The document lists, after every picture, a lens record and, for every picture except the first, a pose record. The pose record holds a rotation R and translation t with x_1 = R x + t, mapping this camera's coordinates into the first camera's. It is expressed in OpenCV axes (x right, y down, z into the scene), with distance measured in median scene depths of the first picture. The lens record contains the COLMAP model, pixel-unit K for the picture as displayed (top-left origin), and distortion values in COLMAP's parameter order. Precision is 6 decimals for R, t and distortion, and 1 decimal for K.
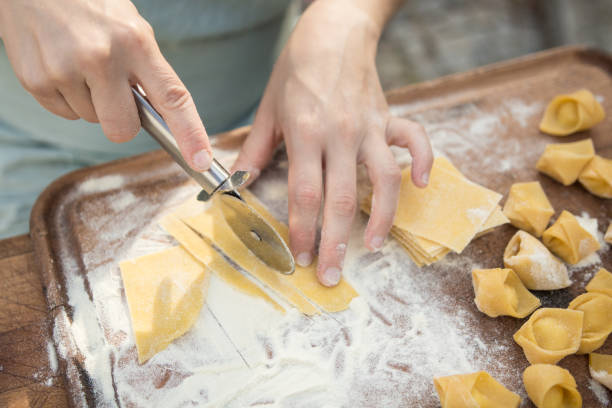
lens RADIAL K [[807.5, 0, 270.1], [0, 807.5, 178.8], [0, 0, 1]] dist [-0.003593, 0.112512]
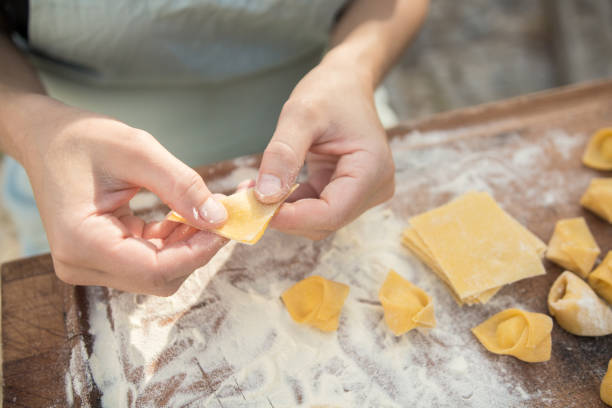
lens RADIAL K [[648.2, 0, 318.8], [0, 648.2, 202.3], [0, 0, 1]] dist [-0.026670, 0.002175]
pose [[0.999174, 0.039238, 0.010587, 0.005114], [-0.039688, 0.998139, 0.046300, -0.041776], [-0.008751, -0.046682, 0.998871, 0.246184]]
